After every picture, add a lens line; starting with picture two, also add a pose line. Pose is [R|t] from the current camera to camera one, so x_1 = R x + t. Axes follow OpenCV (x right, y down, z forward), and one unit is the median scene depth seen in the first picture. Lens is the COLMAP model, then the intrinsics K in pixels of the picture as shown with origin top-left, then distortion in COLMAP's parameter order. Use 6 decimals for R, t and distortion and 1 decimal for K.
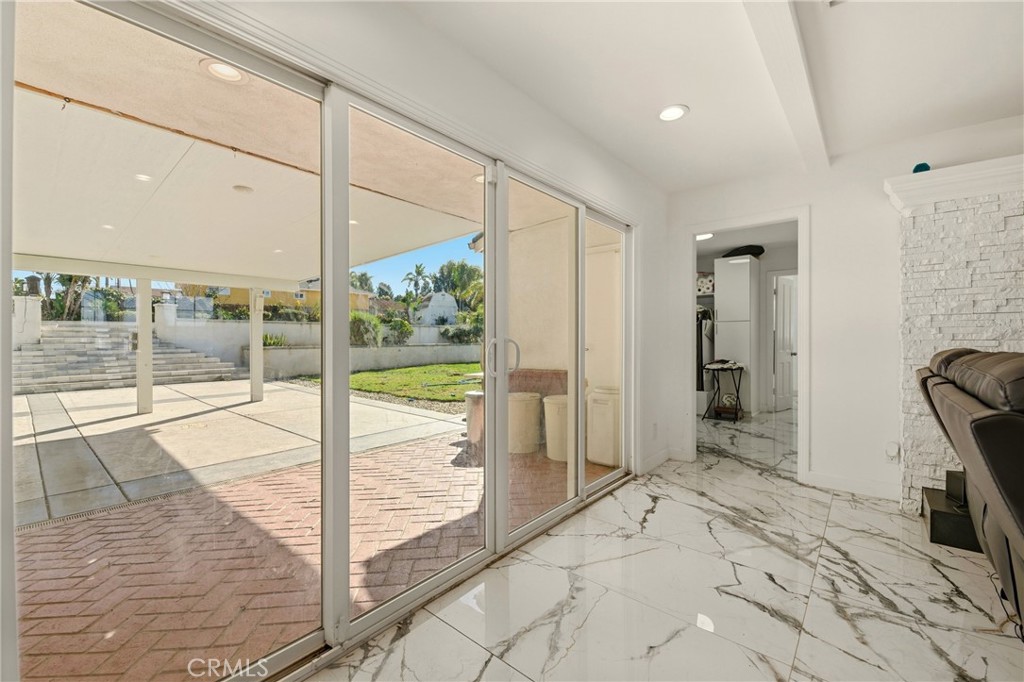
lens RADIAL K [[418.5, 0, 509.5], [0, 418.5, 341.3], [0, 0, 1]] dist [0.009872, -0.006929]
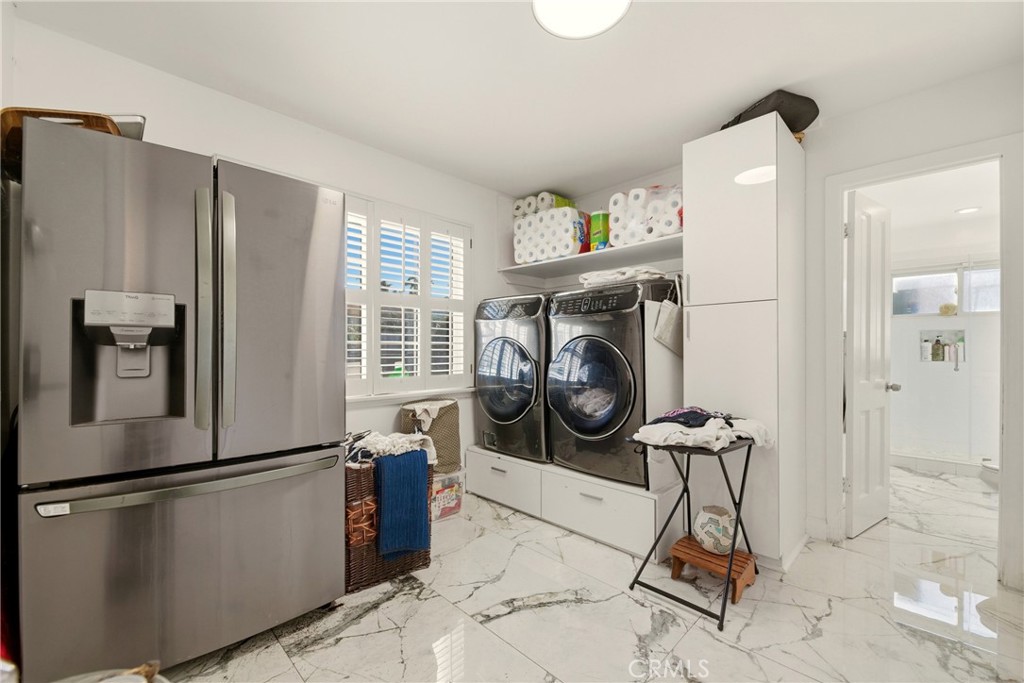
lens RADIAL K [[418.5, 0, 512.9], [0, 418.5, 343.8], [0, 0, 1]] dist [0.009872, -0.006929]
pose [[0.997265, 0.002357, -0.073871, 0.358908], [-0.003001, 0.999958, -0.008613, -0.008127], [0.073848, 0.008812, 0.997231, 0.599350]]
